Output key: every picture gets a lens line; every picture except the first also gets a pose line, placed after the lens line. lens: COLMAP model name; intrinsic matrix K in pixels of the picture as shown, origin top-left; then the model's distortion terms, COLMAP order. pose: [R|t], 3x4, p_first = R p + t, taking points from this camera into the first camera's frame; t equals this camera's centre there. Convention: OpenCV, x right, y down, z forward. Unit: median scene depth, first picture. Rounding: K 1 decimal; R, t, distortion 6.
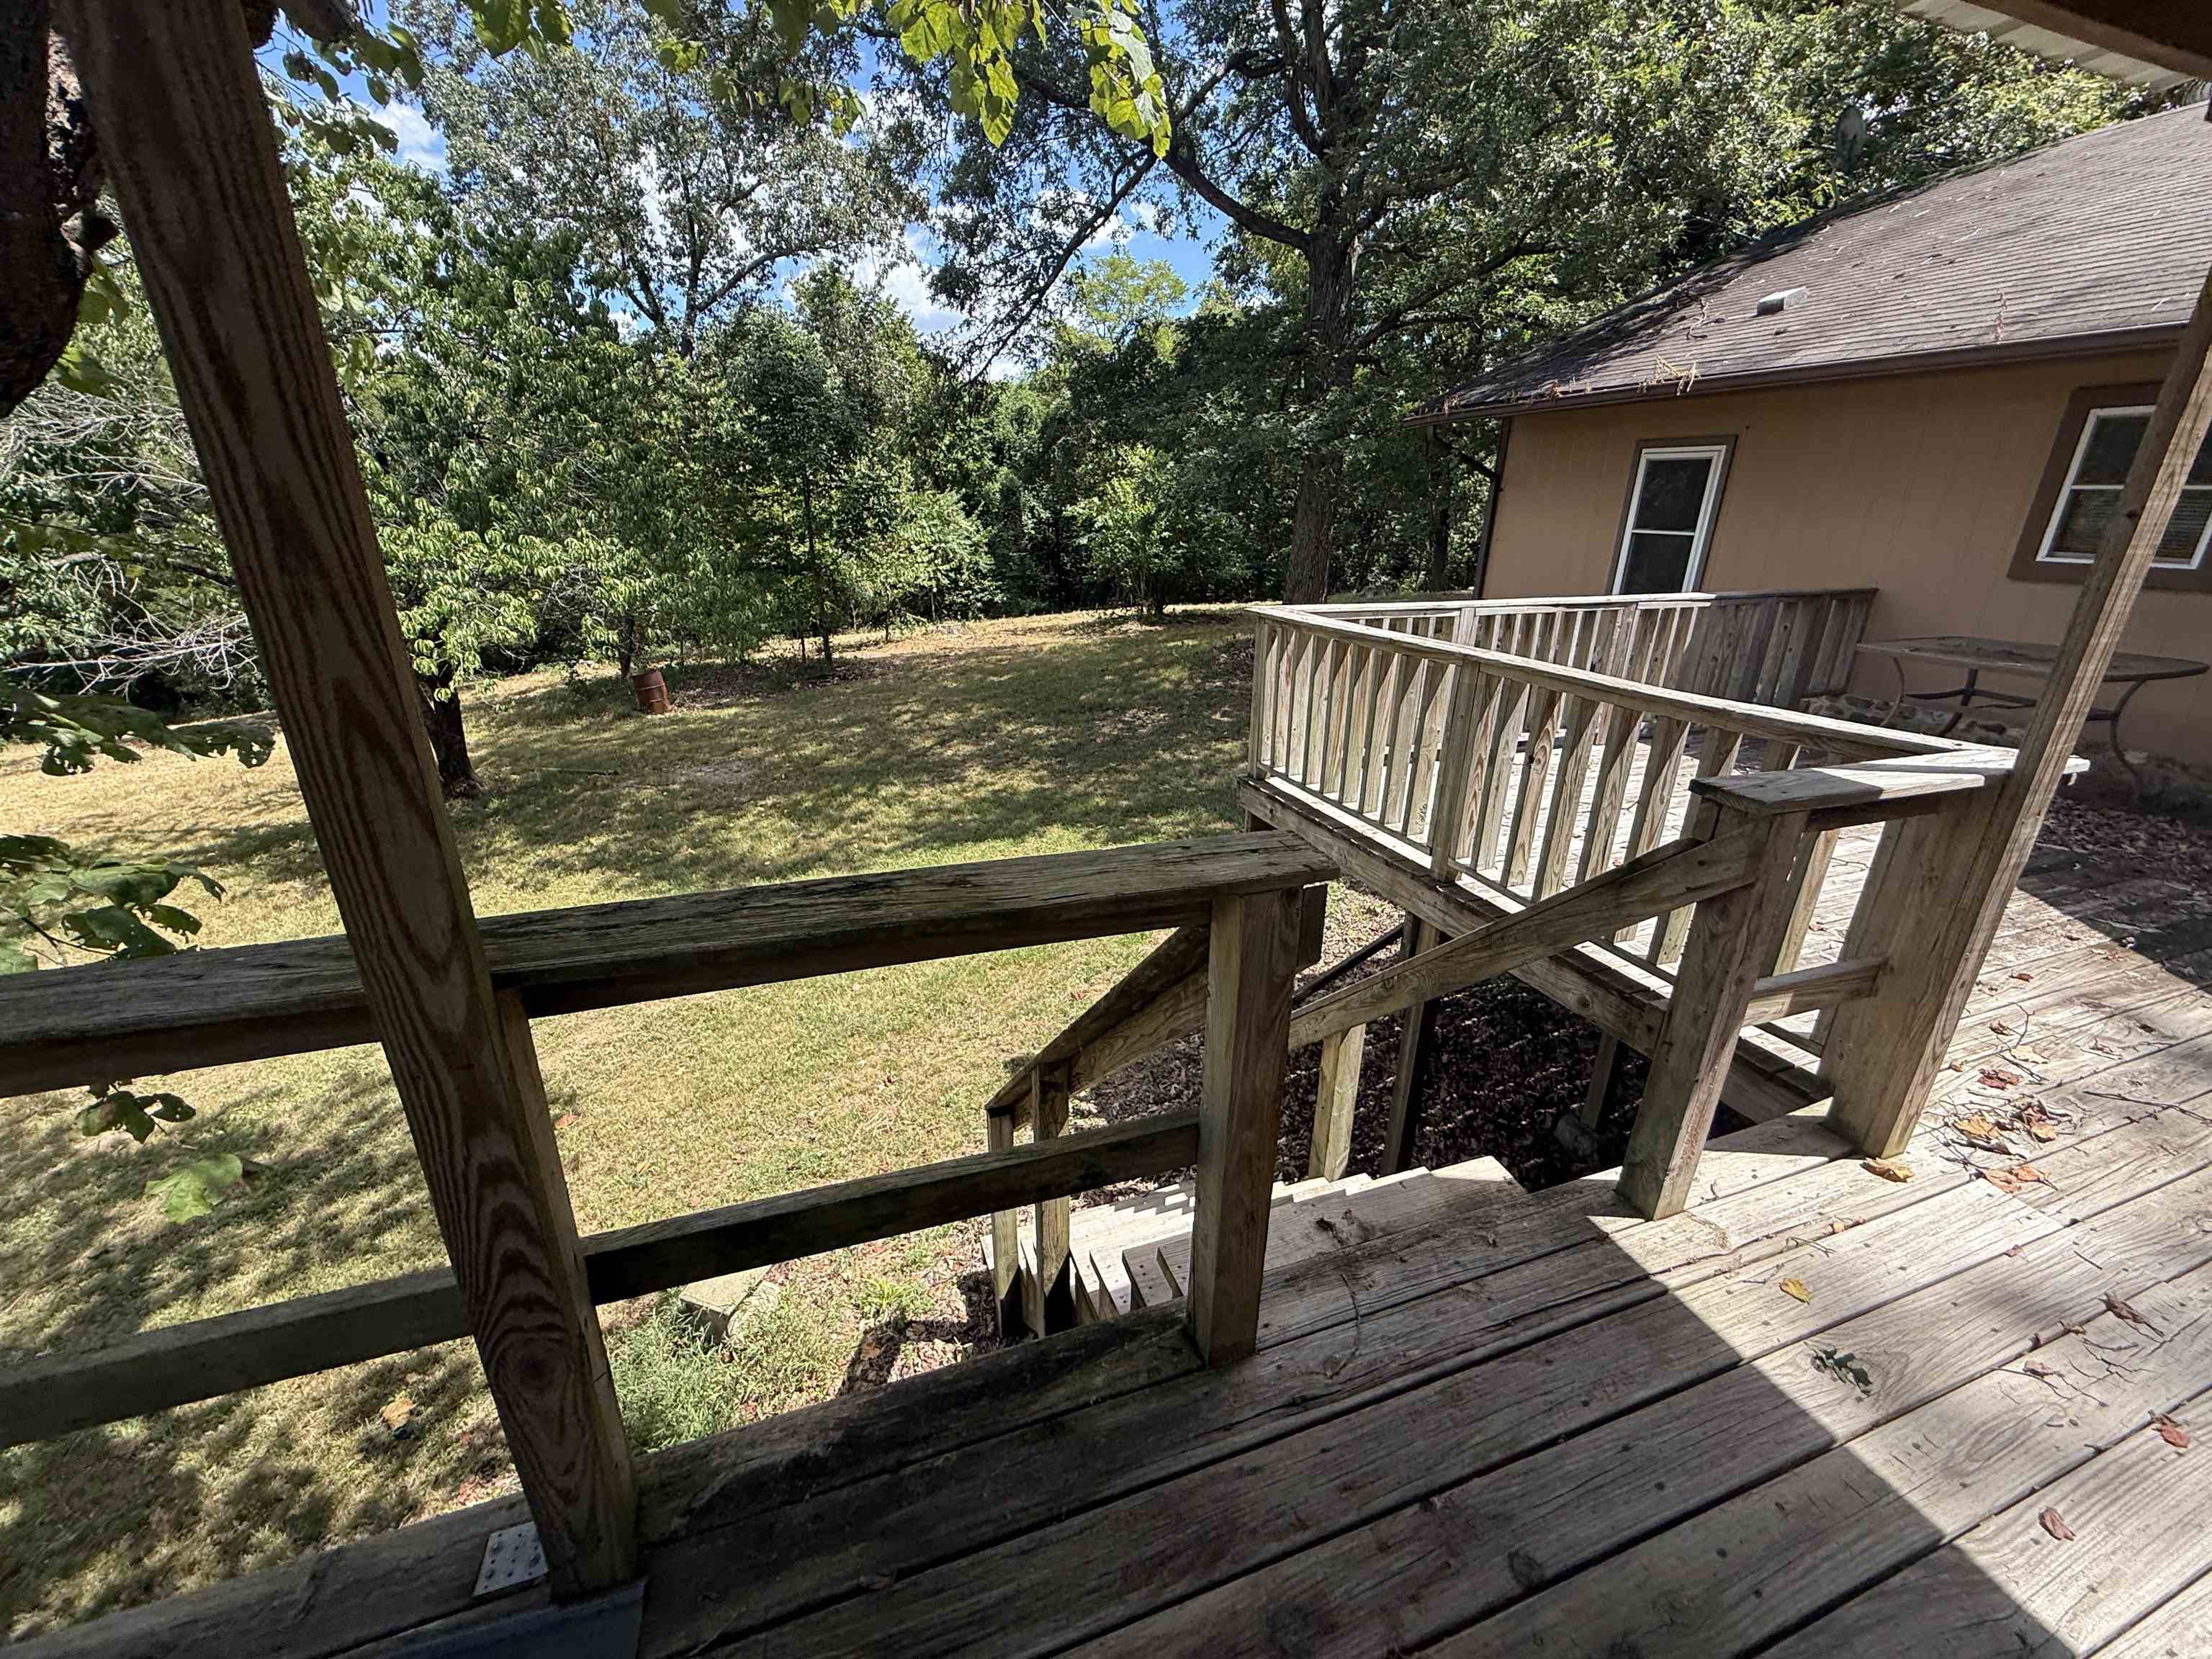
lens RADIAL K [[884.3, 0, 1101.2], [0, 884.3, 832.0], [0, 0, 1]] dist [-0.005089, 0.001082]
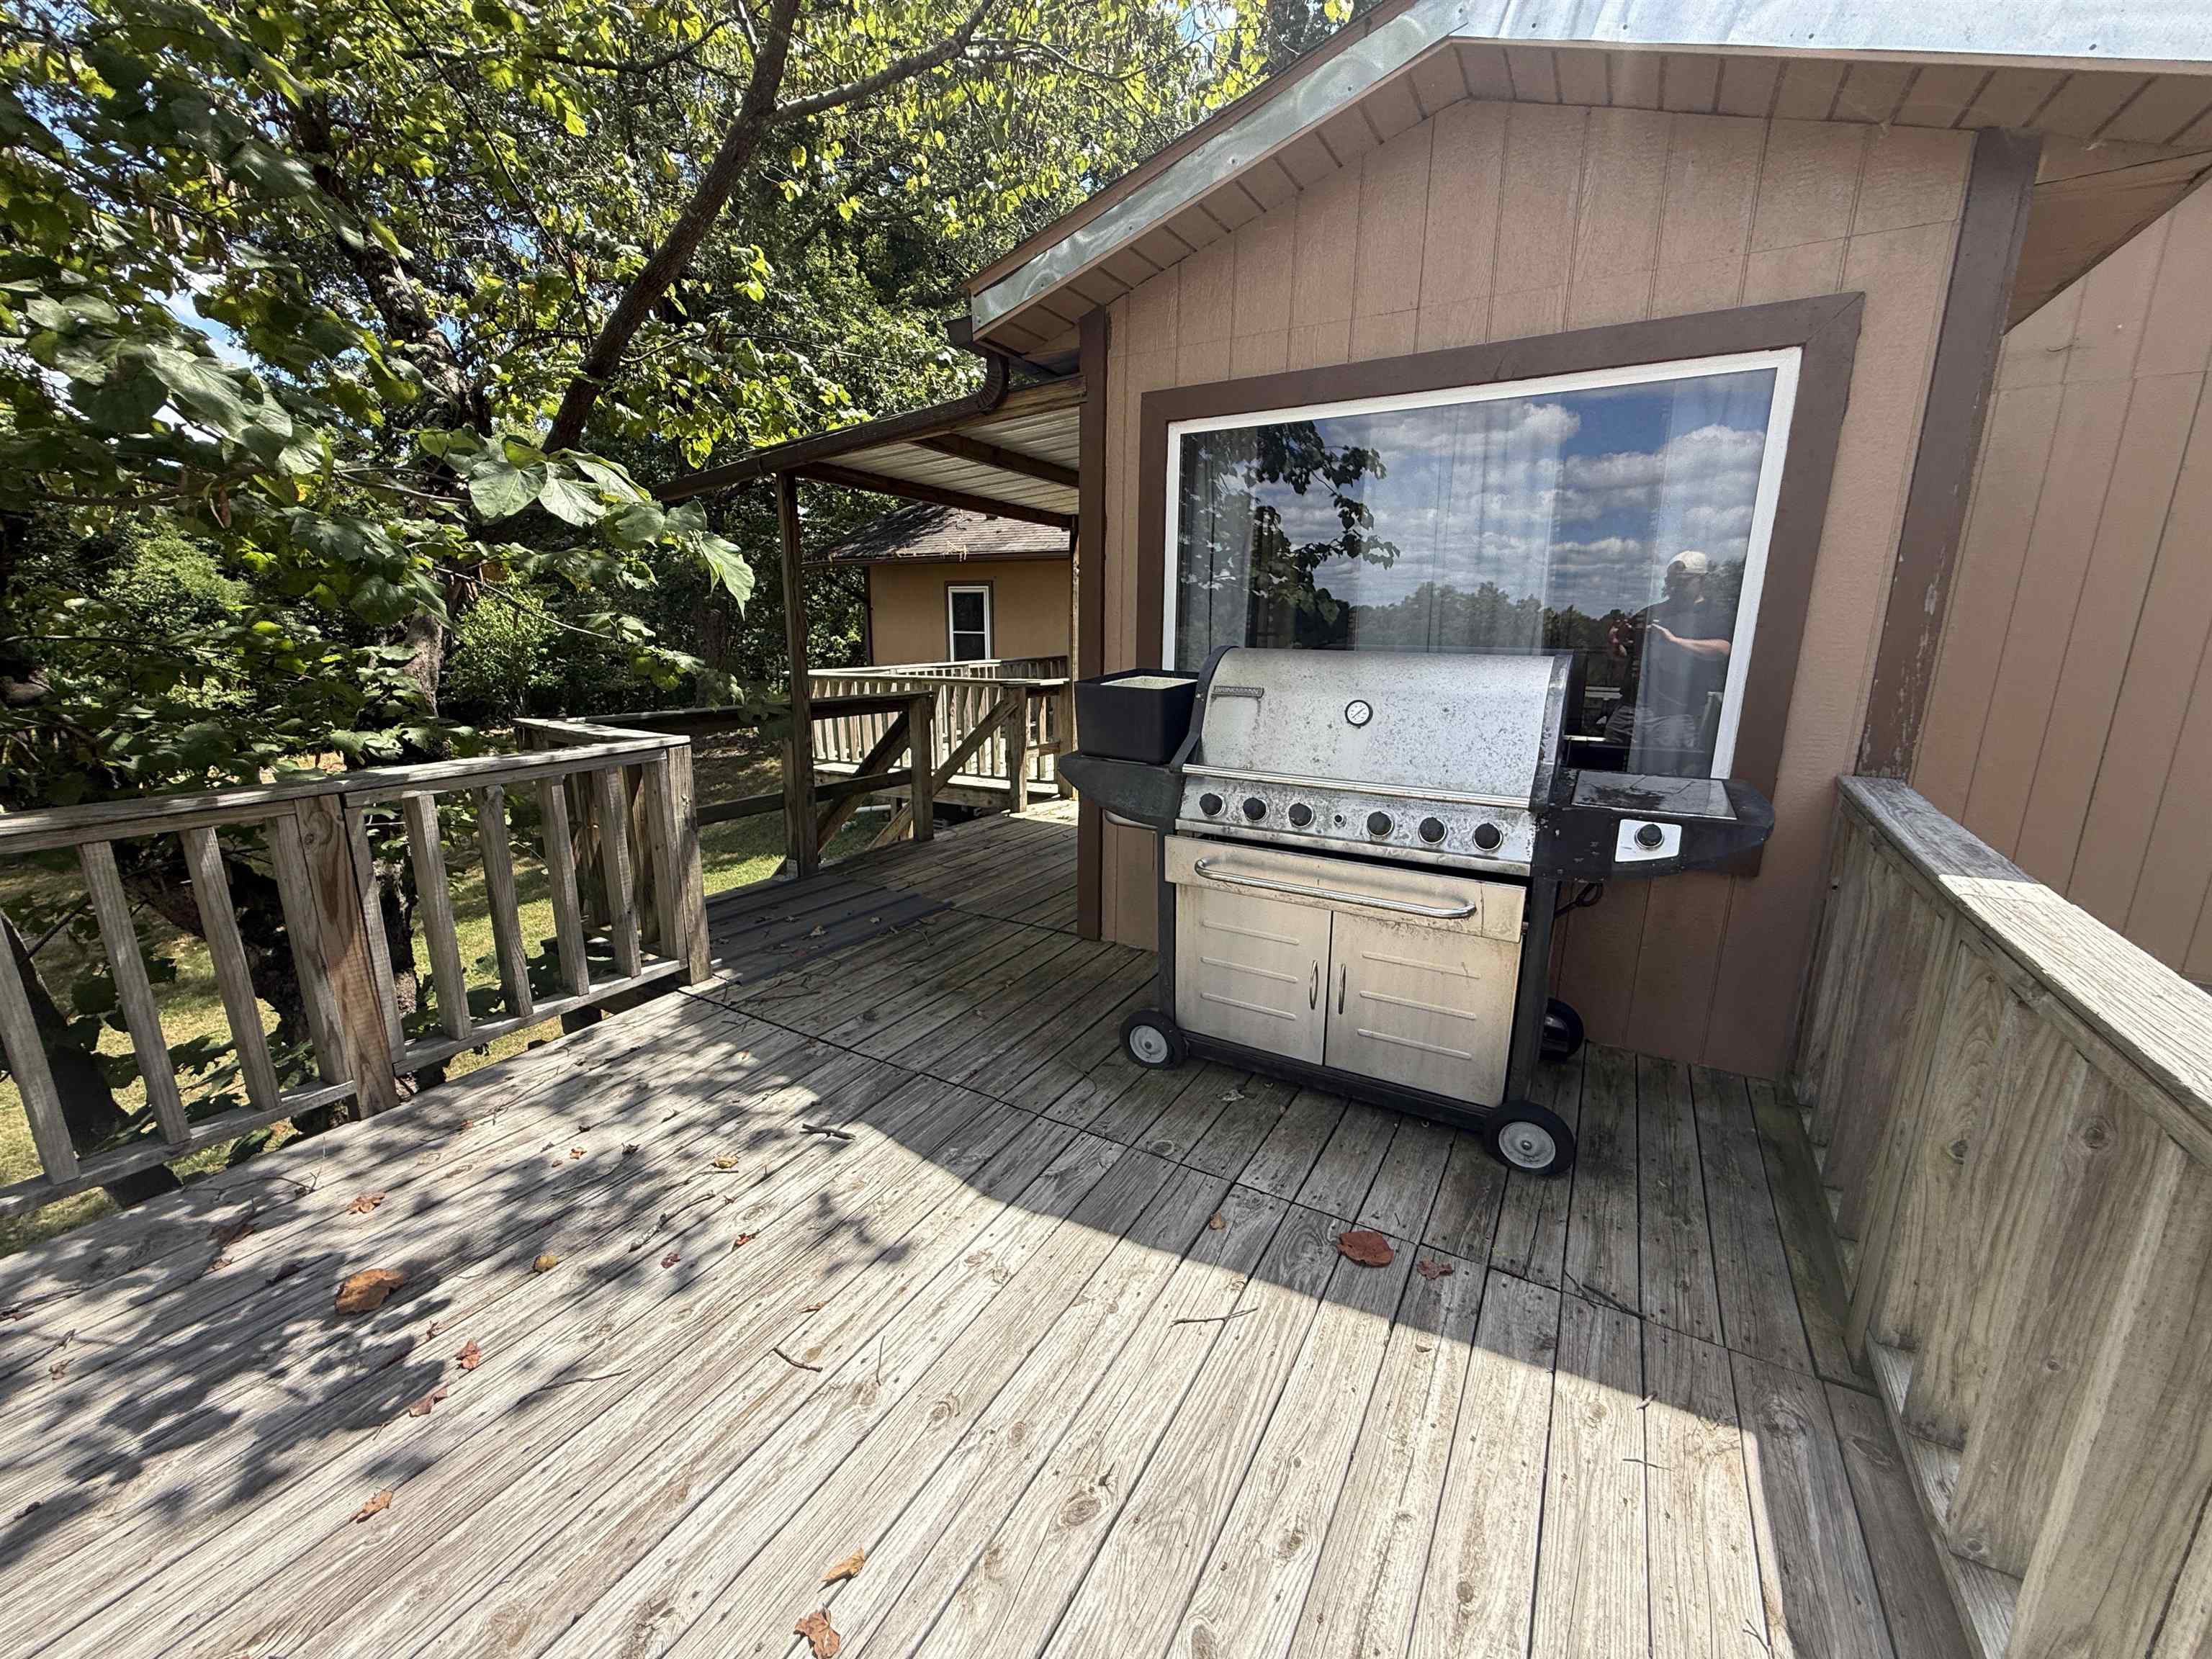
lens RADIAL K [[884.3, 0, 1102.9], [0, 884.3, 832.5], [0, 0, 1]] dist [-0.005089, 0.001082]
pose [[0.763051, -0.148112, 0.629140, -0.366464], [0.224512, 0.973517, -0.043114, 0.207487], [-0.606093, 0.174147, 0.776096, -0.516799]]
